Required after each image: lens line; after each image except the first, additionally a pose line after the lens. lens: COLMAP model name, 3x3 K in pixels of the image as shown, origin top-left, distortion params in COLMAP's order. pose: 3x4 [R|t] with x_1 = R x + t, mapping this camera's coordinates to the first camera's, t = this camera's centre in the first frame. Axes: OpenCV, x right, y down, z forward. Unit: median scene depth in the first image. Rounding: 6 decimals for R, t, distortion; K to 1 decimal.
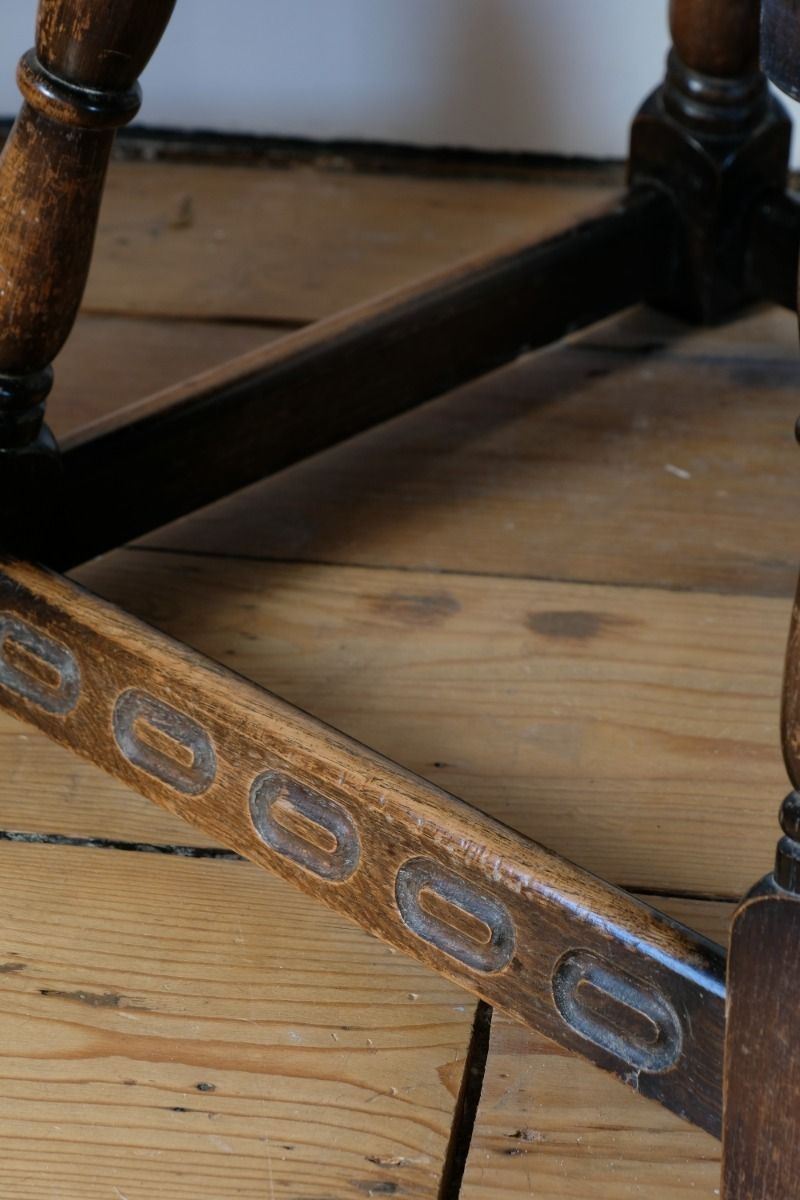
lens RADIAL K [[3768.7, 0, 398.0], [0, 3768.7, 585.0], [0, 0, 1]] dist [-0.137734, 0.634719]
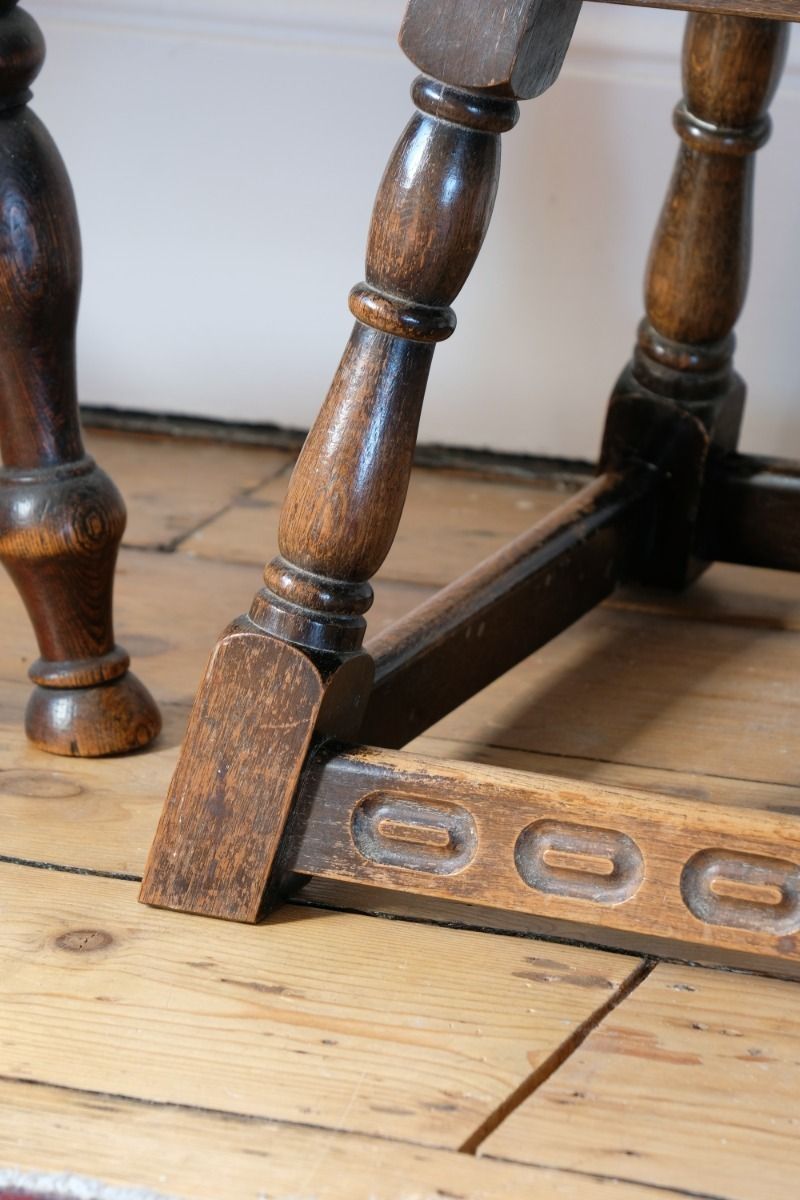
lens RADIAL K [[5383.7, 0, 400.0], [0, 5383.7, 600.0], [0, 0, 1]] dist [-0.140994, 5.700769]
pose [[0.968416, 0.067092, -0.240143, 0.349505], [-0.118024, 0.971732, -0.204466, 0.325560], [0.219637, 0.226351, 0.948960, -0.598937]]
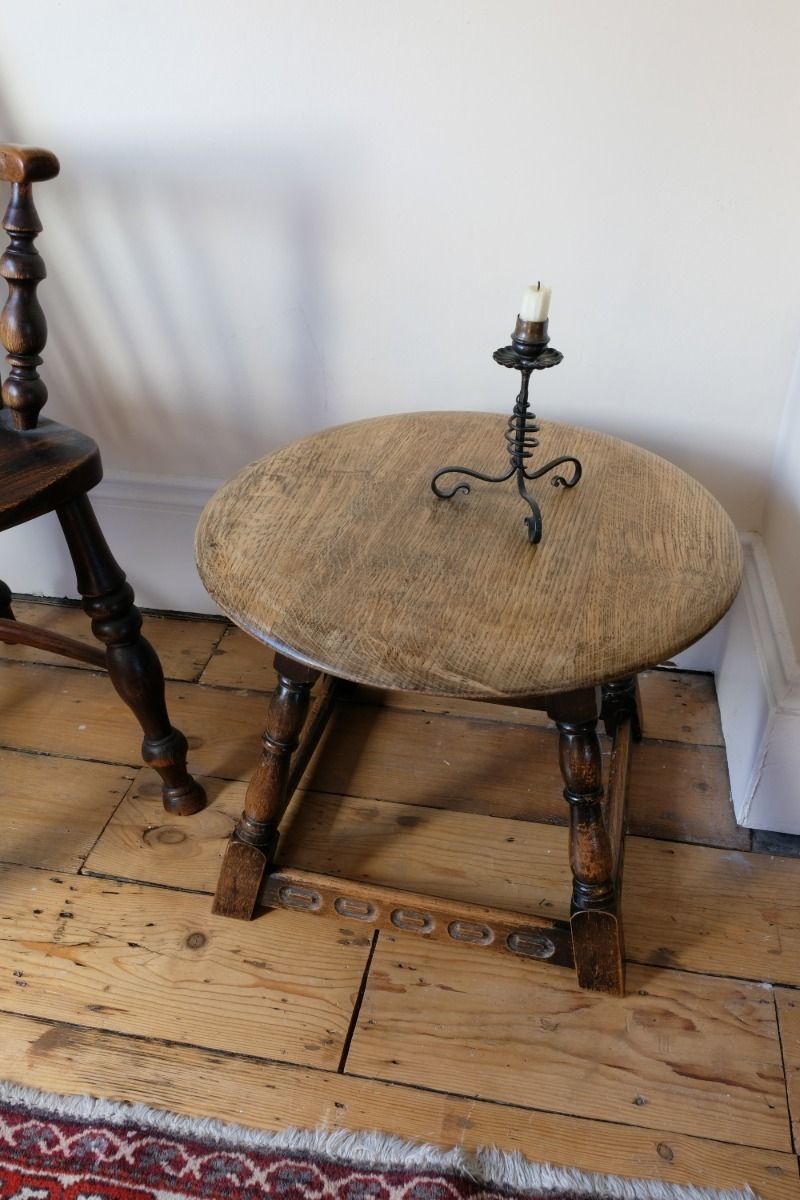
lens RADIAL K [[1004.9, 0, 400.0], [0, 1004.9, 600.0], [0, 0, 1]] dist [-0.028883, -0.003395]
pose [[0.997957, 0.024758, -0.058895, 0.100774], [-0.021815, 0.998506, 0.050099, -0.284797], [0.060047, -0.048711, 0.997006, 0.069924]]
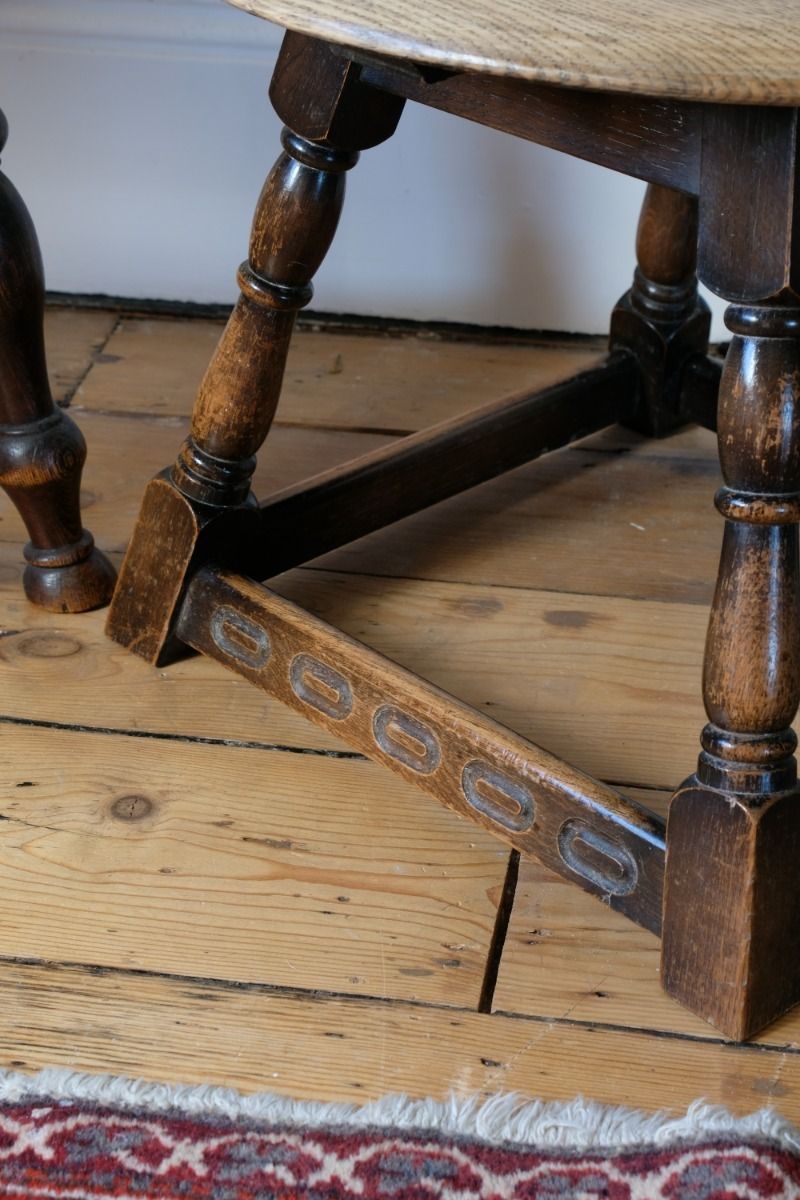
lens RADIAL K [[2273.4, 0, 400.0], [0, 2273.4, 600.0], [0, 0, 1]] dist [-0.052692, -0.069594]
pose [[0.999544, 0.015789, -0.025757, -0.003274], [-0.015744, 0.999874, 0.001935, 0.001737], [0.025784, -0.001528, 0.999666, 0.017099]]
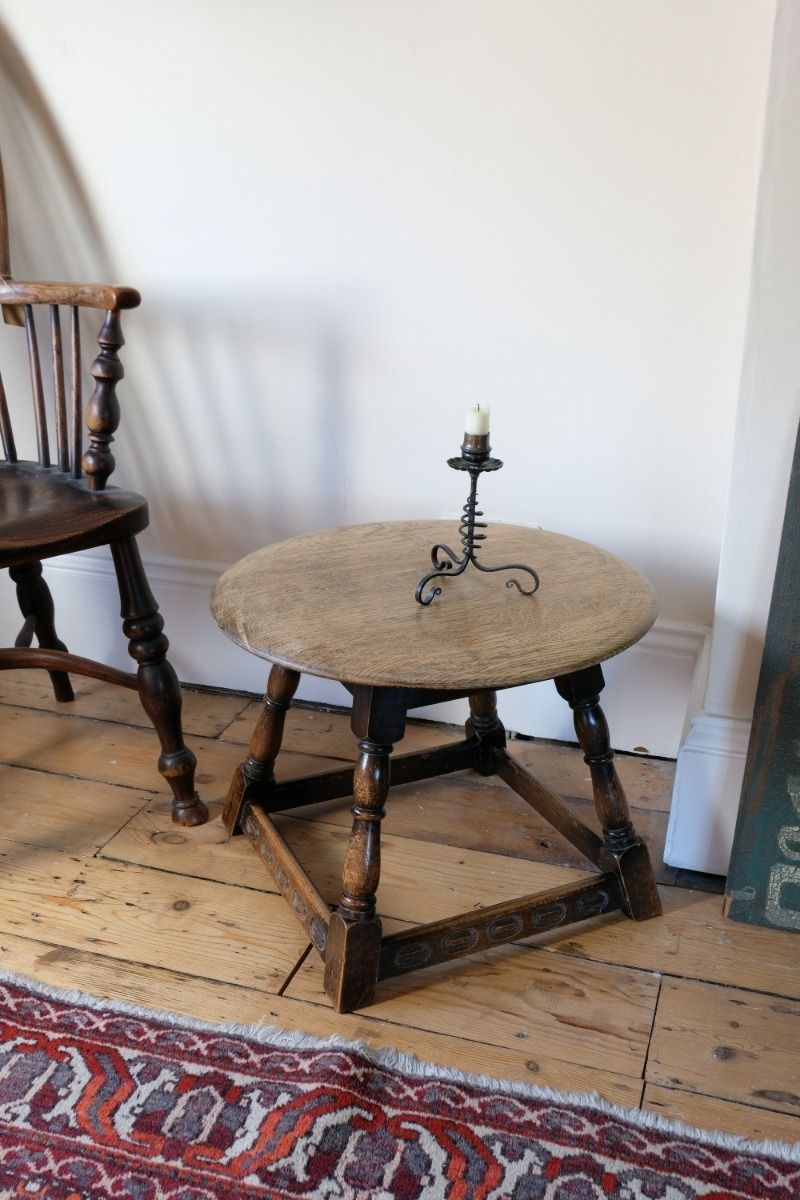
lens RADIAL K [[1203.4, 0, 400.0], [0, 1203.4, 600.0], [0, 0, 1]] dist [-0.029390, 0.023180]
pose [[0.982675, 0.060774, -0.175088, 0.326147], [-0.087561, 0.984864, -0.149585, -0.066625], [0.163347, 0.162324, 0.973123, -0.363206]]
